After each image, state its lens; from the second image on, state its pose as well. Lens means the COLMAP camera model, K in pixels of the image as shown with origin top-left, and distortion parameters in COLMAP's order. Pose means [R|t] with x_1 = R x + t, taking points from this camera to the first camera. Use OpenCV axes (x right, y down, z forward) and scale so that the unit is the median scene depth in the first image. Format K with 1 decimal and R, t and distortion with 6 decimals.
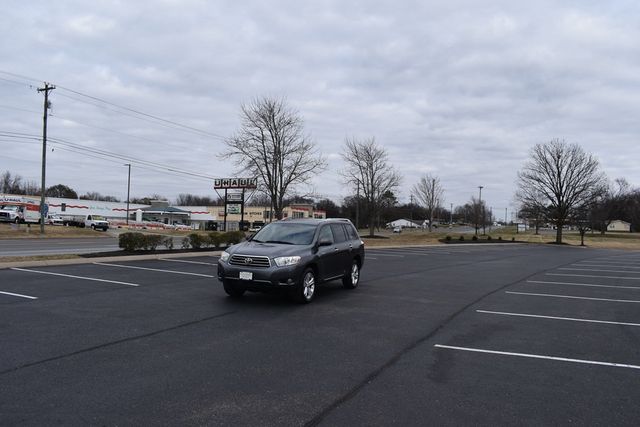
lens RADIAL K [[493.8, 0, 320.0], [0, 493.8, 213.5], [0, 0, 1]] dist [-0.082225, -0.003242]
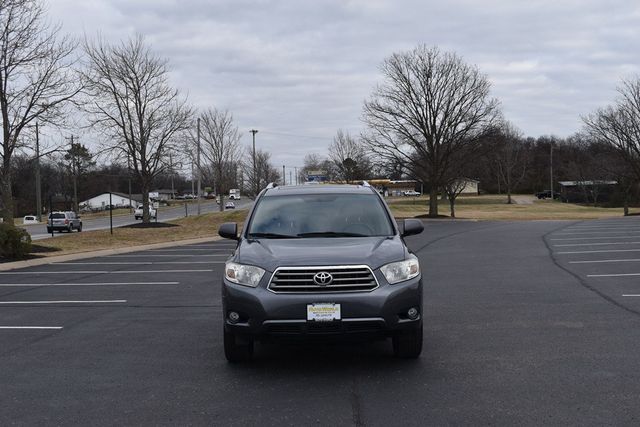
lens RADIAL K [[853.9, 0, 320.0], [0, 853.9, 213.5], [0, 0, 1]] dist [-0.012278, -0.032962]
pose [[0.912043, -0.060144, 0.405661, -0.099076], [0.045048, 0.997894, 0.046668, 0.000440], [-0.407614, -0.024289, 0.912831, 0.065793]]
